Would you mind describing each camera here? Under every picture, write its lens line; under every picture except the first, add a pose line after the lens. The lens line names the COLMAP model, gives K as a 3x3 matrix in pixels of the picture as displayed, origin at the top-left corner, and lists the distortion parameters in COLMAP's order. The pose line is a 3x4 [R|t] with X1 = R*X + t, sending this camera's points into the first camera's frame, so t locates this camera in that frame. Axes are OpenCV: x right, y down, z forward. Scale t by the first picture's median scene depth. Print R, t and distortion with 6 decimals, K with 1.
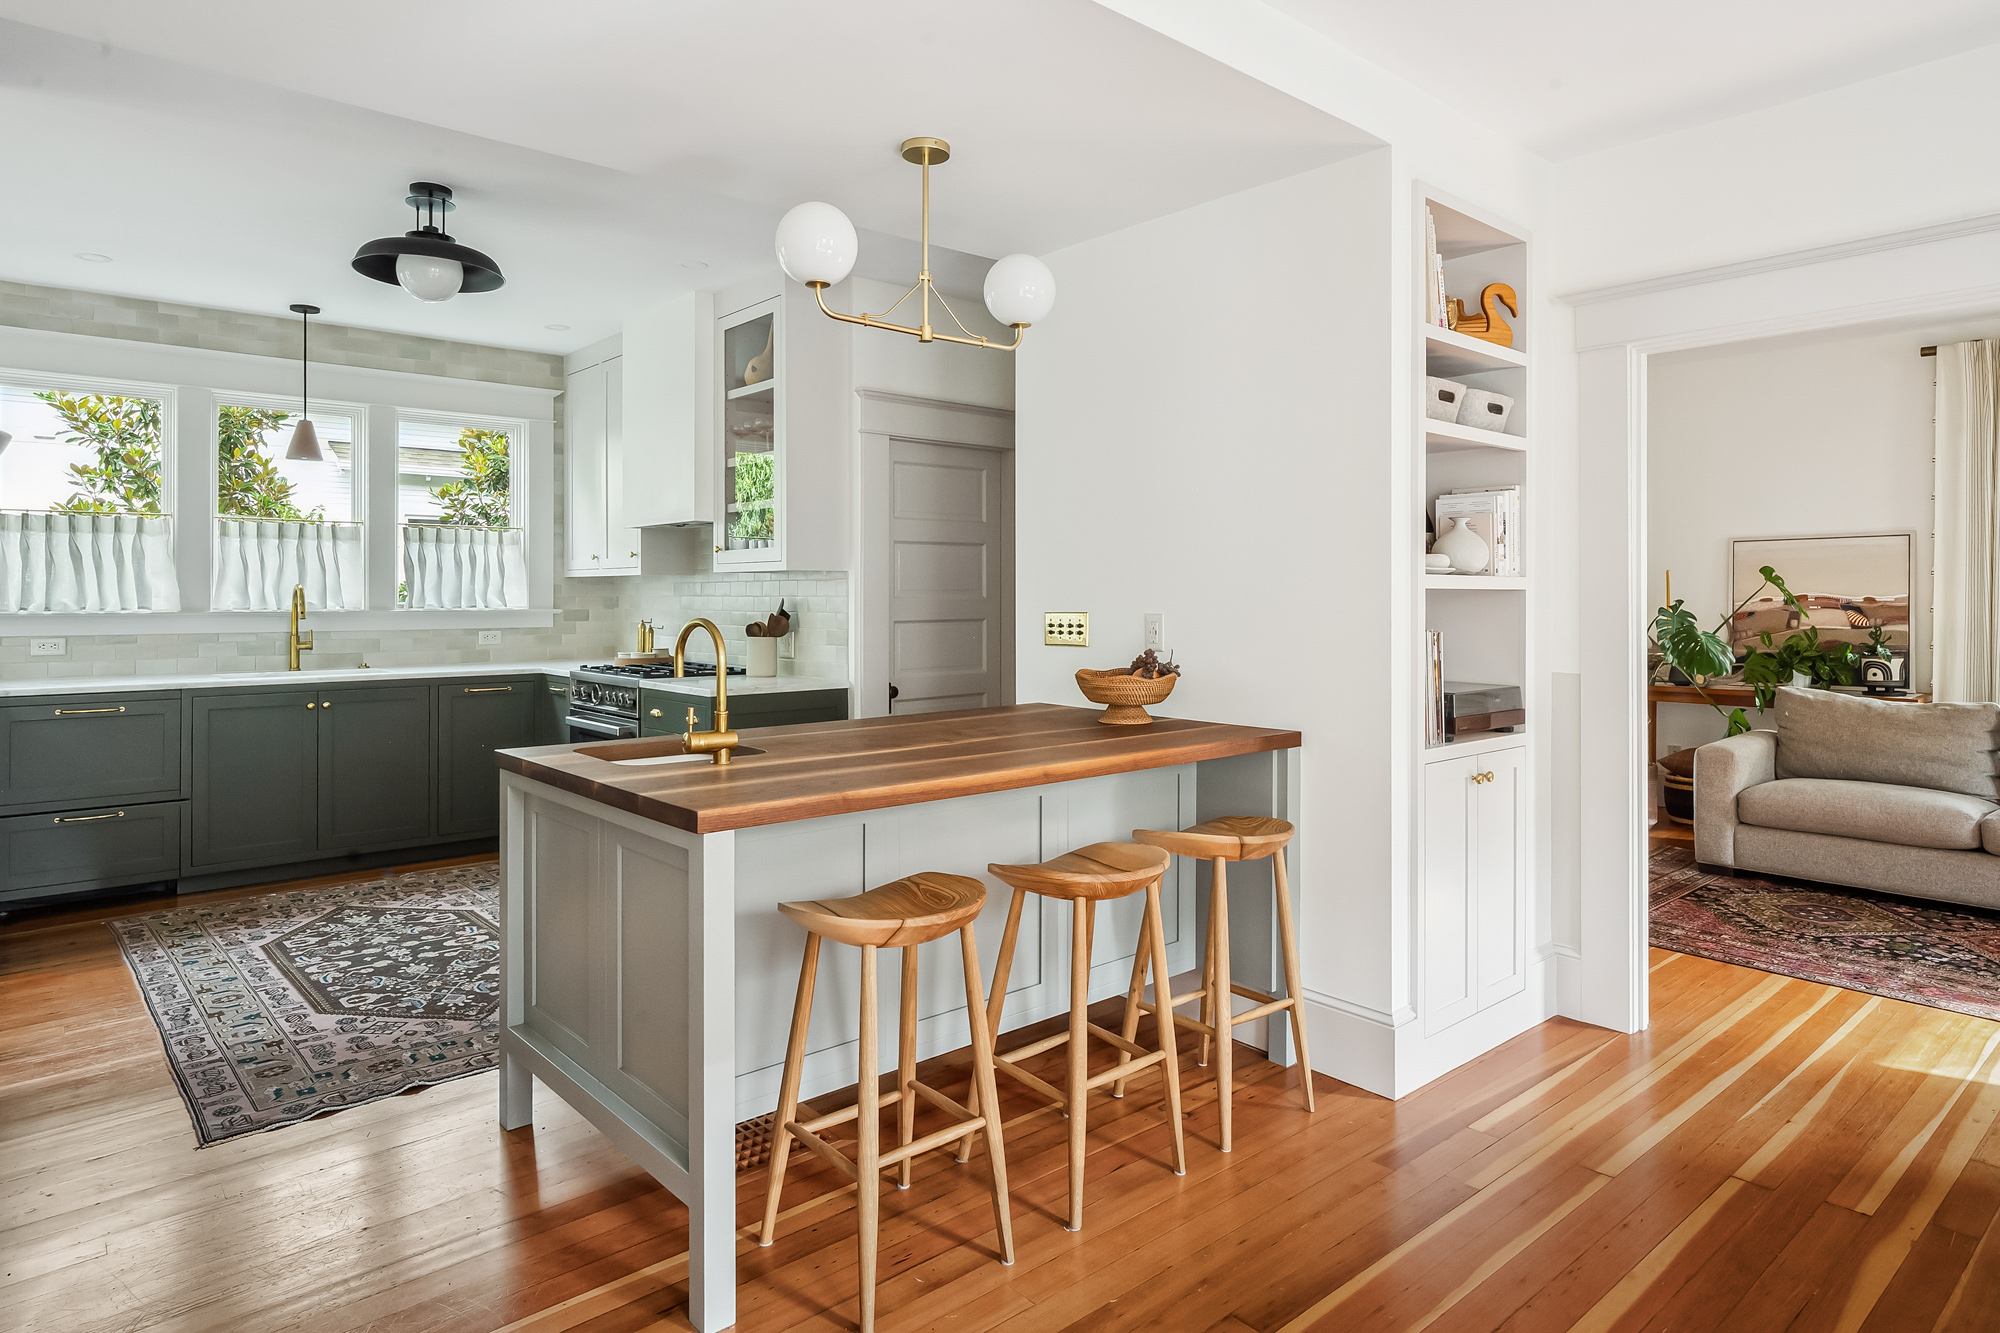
lens RADIAL K [[1135.9, 0, 990.8], [0, 1135.9, 593.4], [0, 0, 1]] dist [-0.001775, -0.001041]
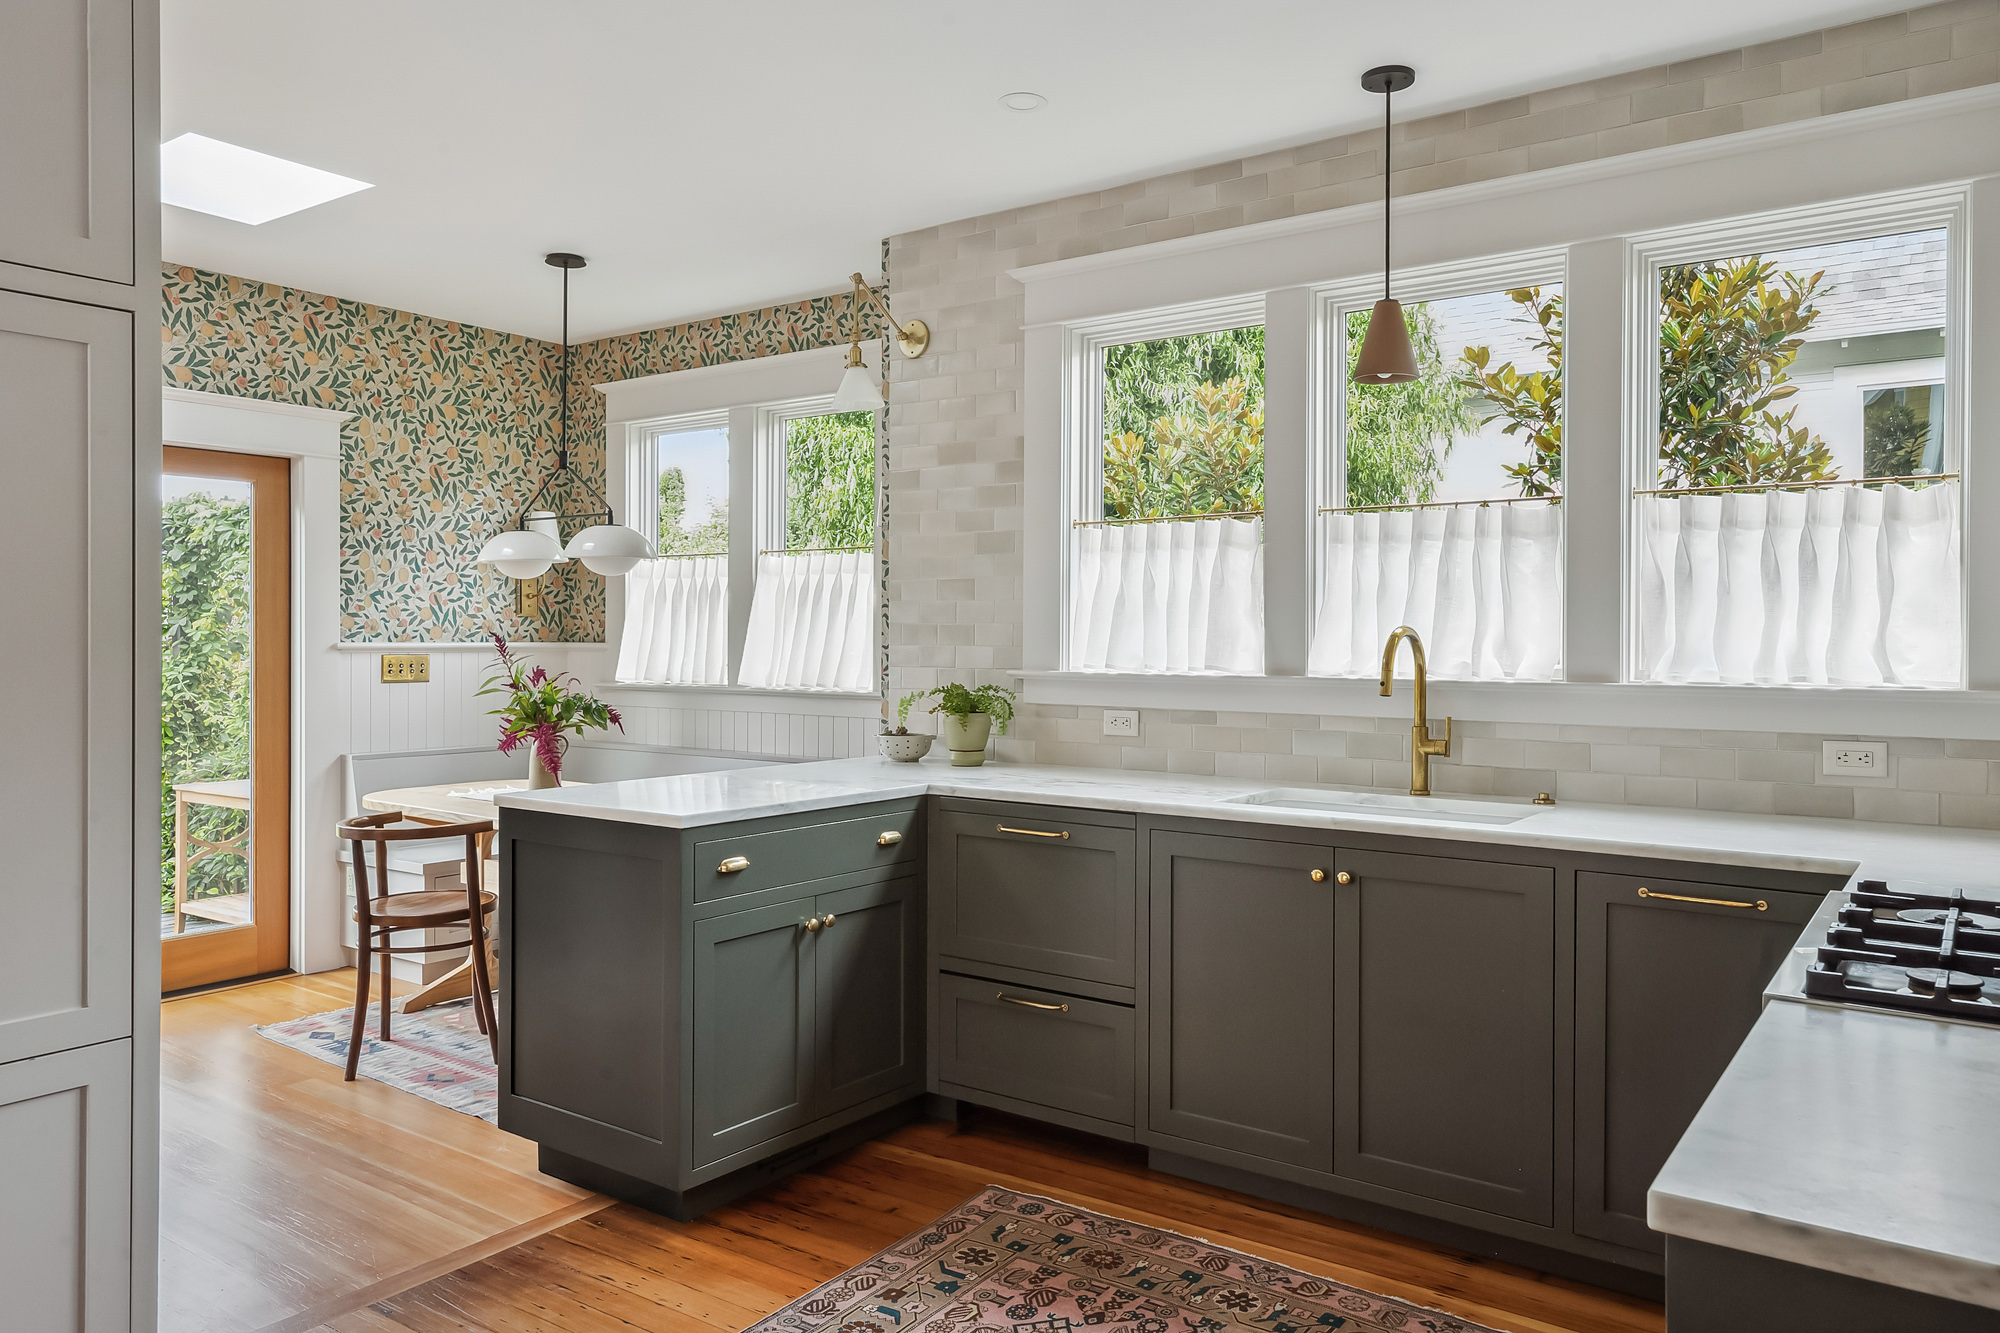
lens RADIAL K [[1377.2, 0, 1038.1], [0, 1377.2, 641.1], [0, 0, 1]] dist [0.003956, 0.005148]
pose [[0.238131, 0.003043, -0.971228, -0.047079], [-0.002115, 0.999994, 0.002614, -0.003289], [0.971231, 0.001432, 0.238136, 0.702702]]
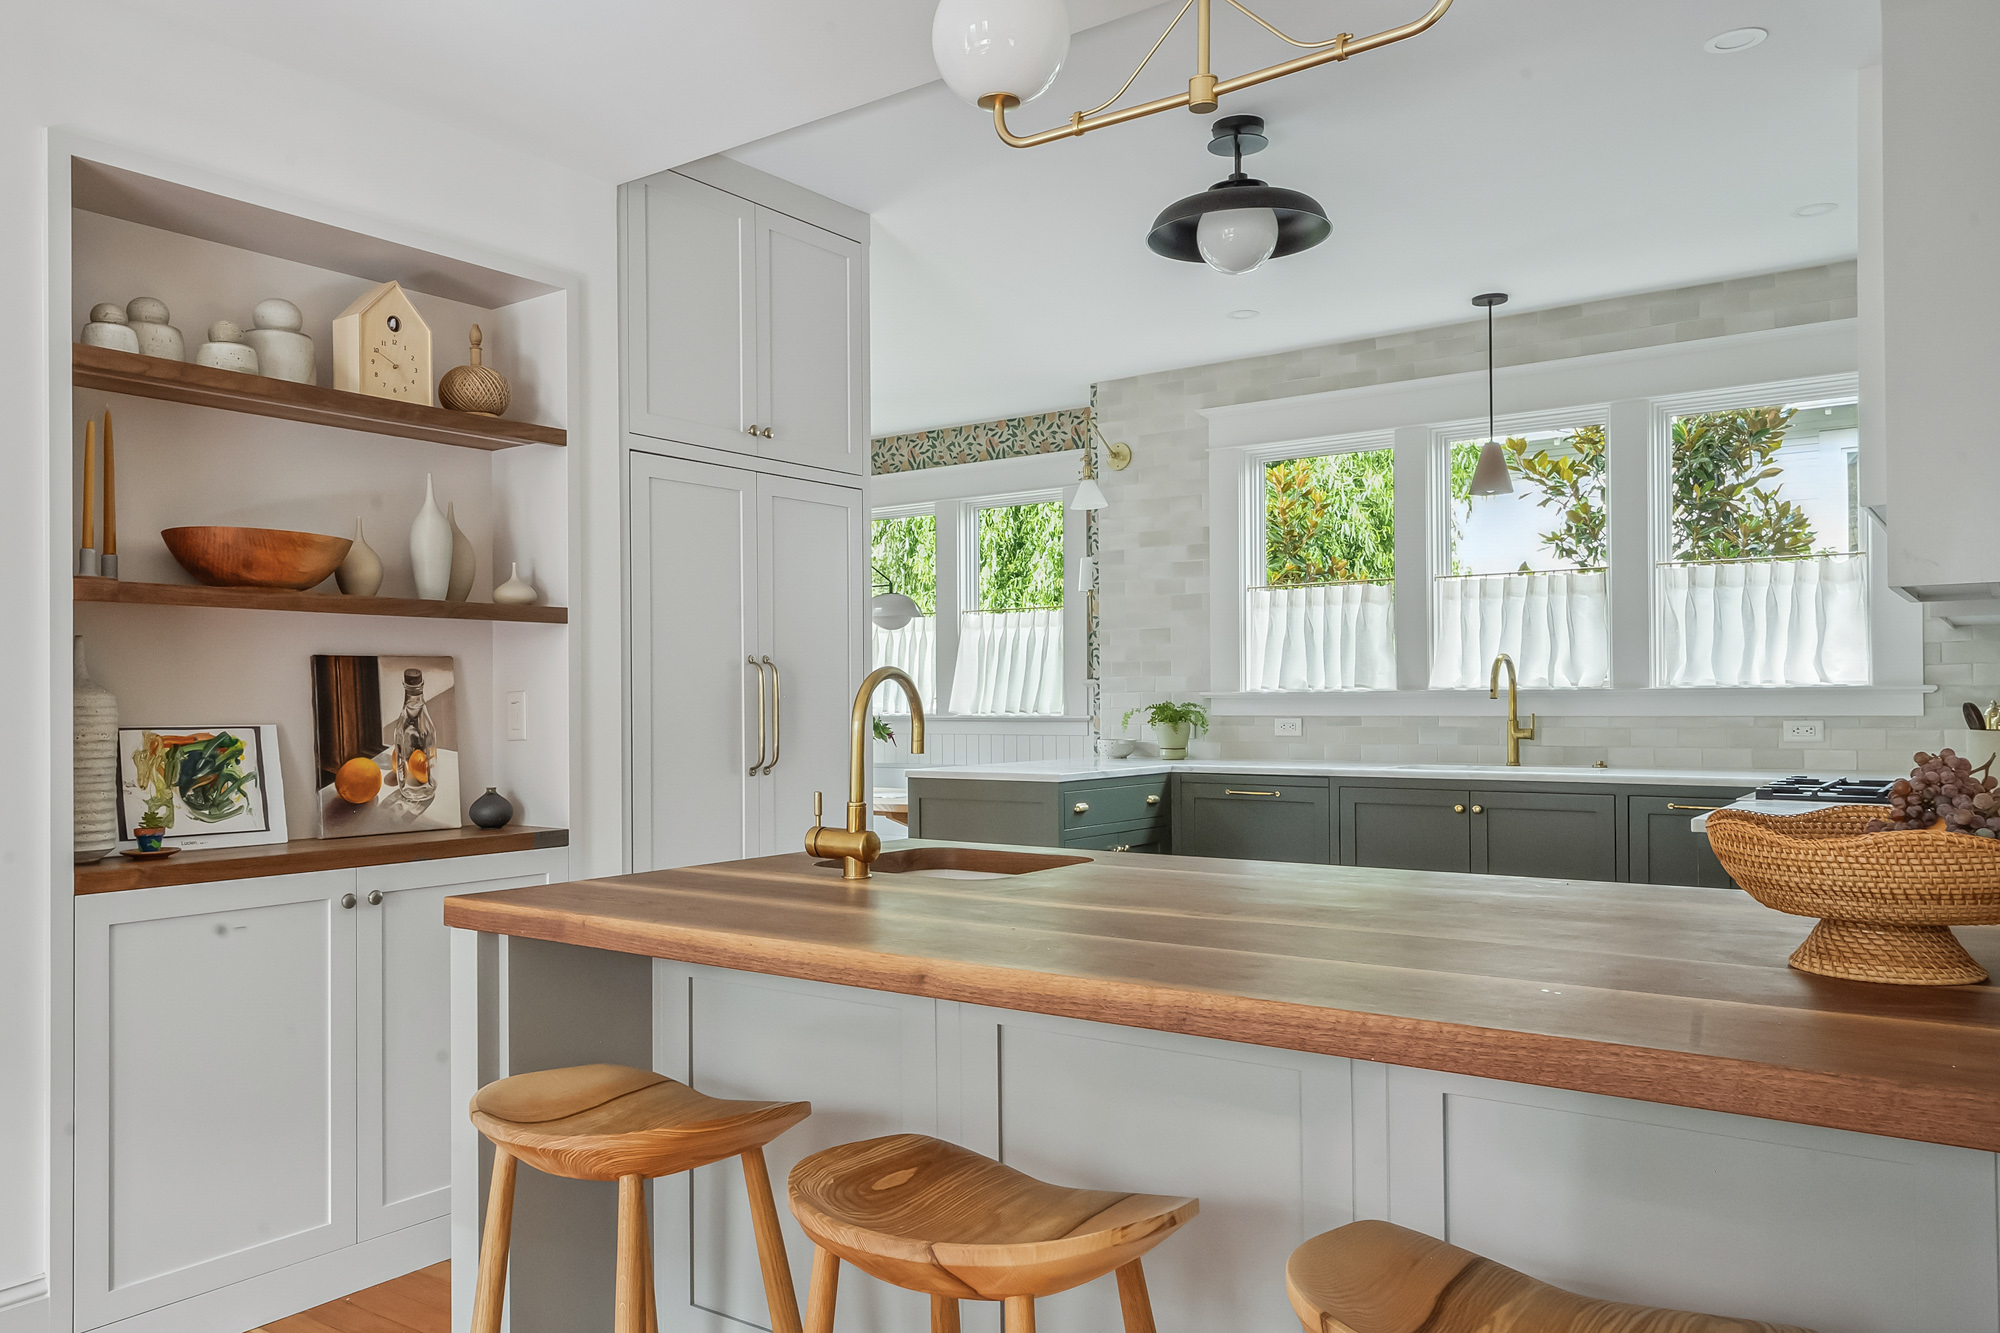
lens RADIAL K [[1472.5, 0, 911.5], [0, 1472.5, 697.2], [0, 0, 1]] dist [0.018121, -0.002059]
pose [[0.194943, -0.004686, -0.980803, 0.309278], [0.009261, 0.999953, -0.002937, 0.020855], [0.980771, -0.008510, 0.194977, 0.410645]]
